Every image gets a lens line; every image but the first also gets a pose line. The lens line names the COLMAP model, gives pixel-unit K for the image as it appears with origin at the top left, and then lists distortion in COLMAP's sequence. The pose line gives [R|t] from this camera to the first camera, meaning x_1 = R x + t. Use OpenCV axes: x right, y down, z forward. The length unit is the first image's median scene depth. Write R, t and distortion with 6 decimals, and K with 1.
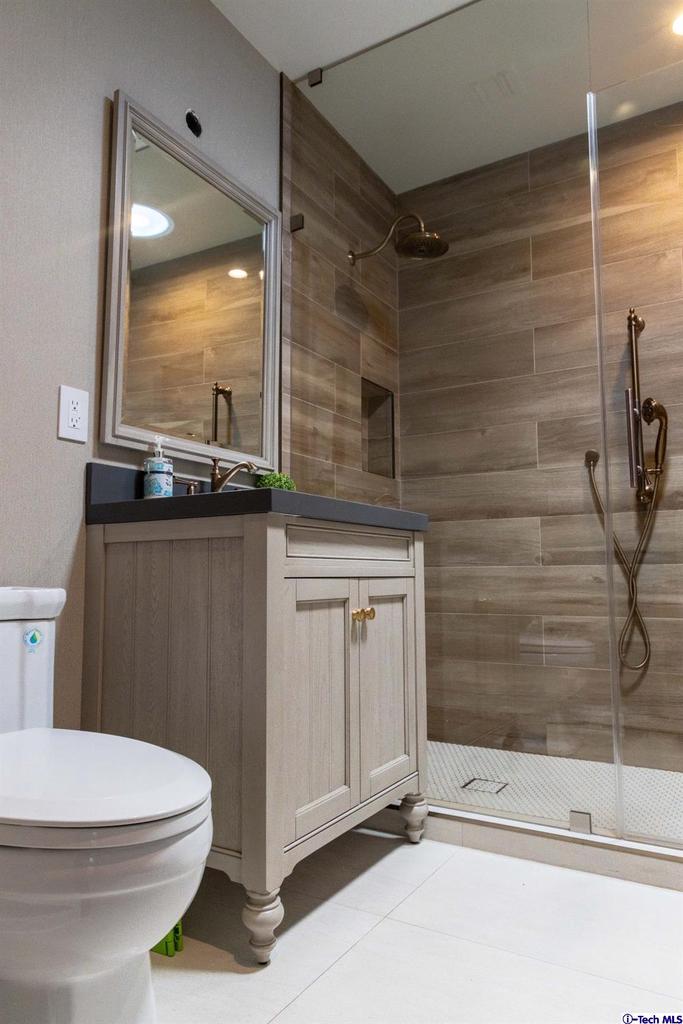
lens RADIAL K [[707.0, 0, 341.5], [0, 707.0, 512.0], [0, 0, 1]] dist [0.032638, -0.000742]
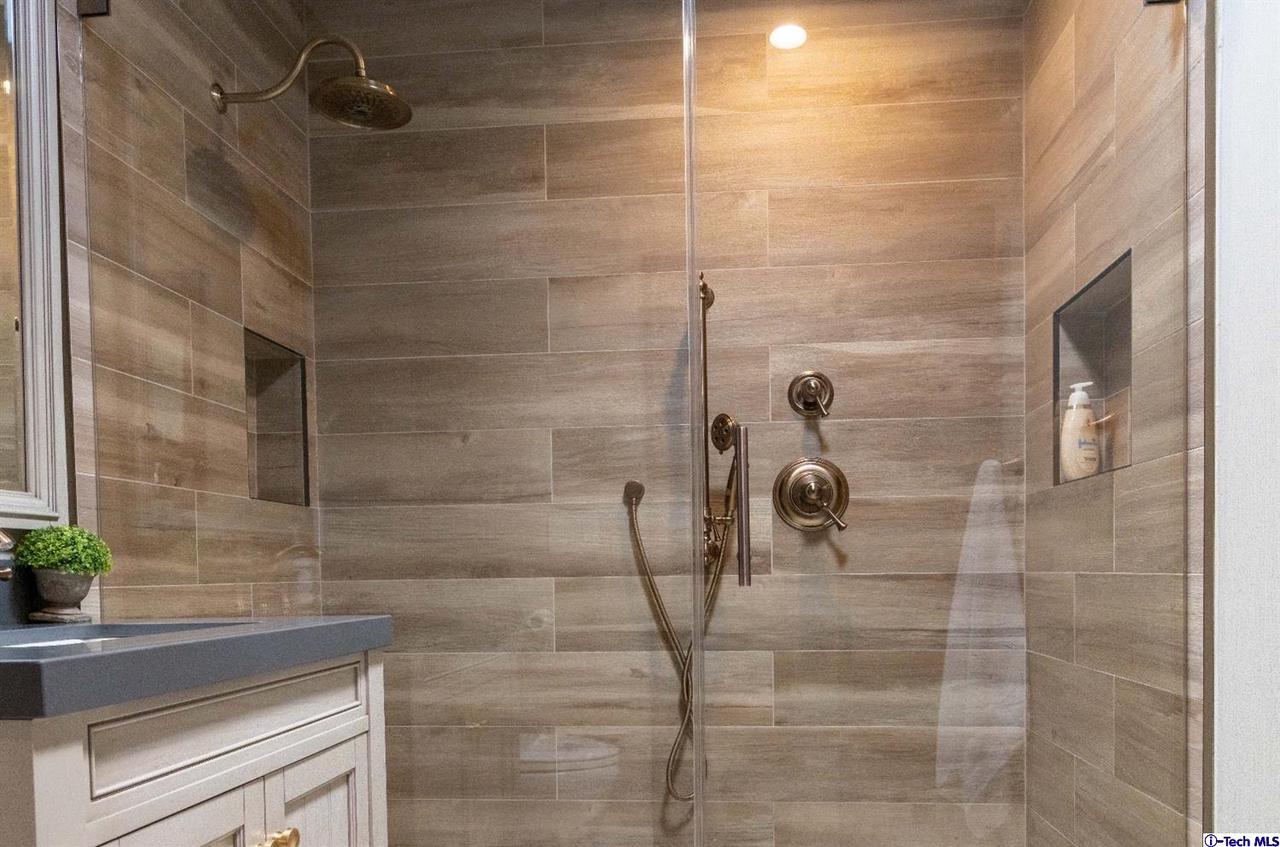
lens RADIAL K [[883.2, 0, 639.4], [0, 883.2, 545.3], [0, 0, 1]] dist [0.008473, 0.002230]
pose [[0.891976, -0.023804, 0.451455, -0.013208], [-0.020773, 0.995400, 0.093529, -0.100658], [-0.451605, -0.092804, 0.887378, 0.257606]]
